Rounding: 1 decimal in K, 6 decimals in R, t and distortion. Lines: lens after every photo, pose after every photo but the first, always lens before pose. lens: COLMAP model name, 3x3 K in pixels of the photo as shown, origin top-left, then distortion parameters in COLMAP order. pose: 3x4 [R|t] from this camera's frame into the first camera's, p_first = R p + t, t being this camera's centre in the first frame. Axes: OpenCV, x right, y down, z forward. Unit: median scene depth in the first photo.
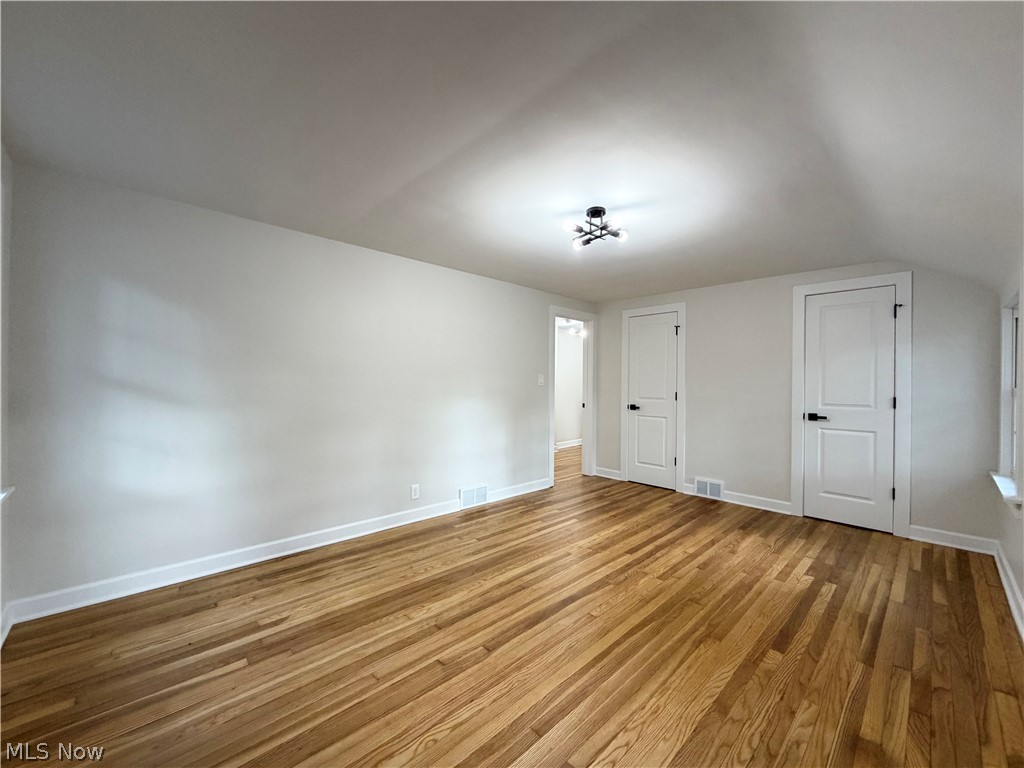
lens RADIAL K [[409.3, 0, 515.6], [0, 409.3, 382.5], [0, 0, 1]] dist [0.010898, 0.000085]
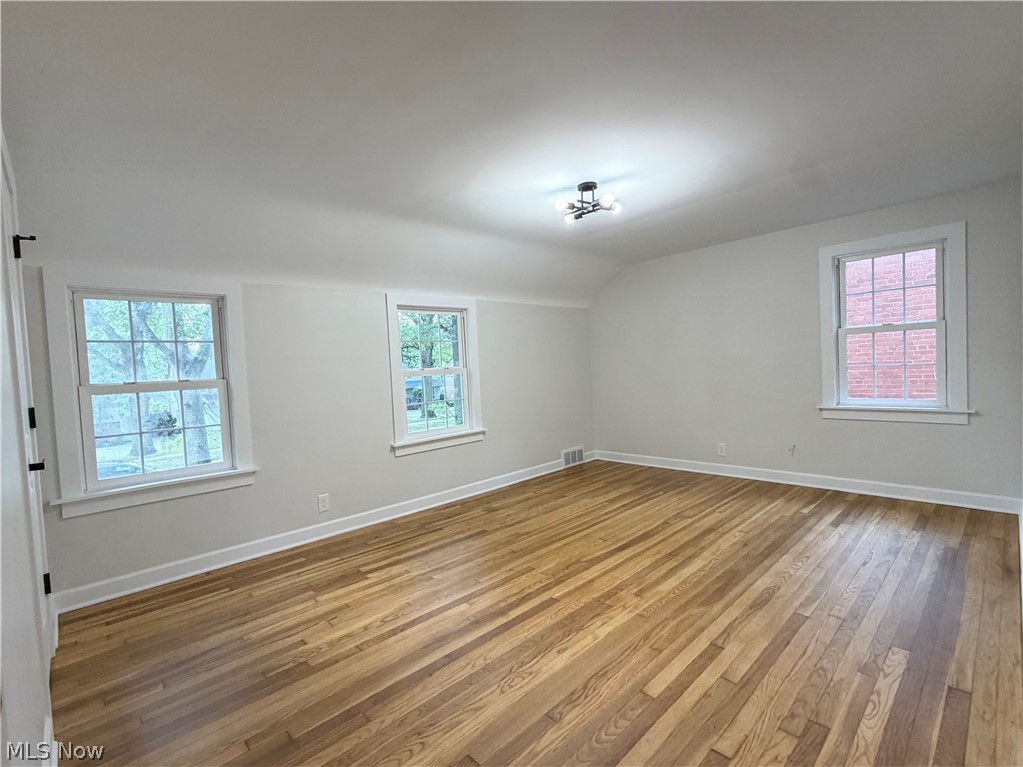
lens RADIAL K [[473.1, 0, 508.0], [0, 473.1, 385.2], [0, 0, 1]] dist [-0.001107, -0.000241]
pose [[-0.999139, 0.040671, -0.008238, 0.392566], [0.040341, 0.998505, 0.036896, 0.017743], [0.009726, 0.036531, -0.999285, 2.038950]]
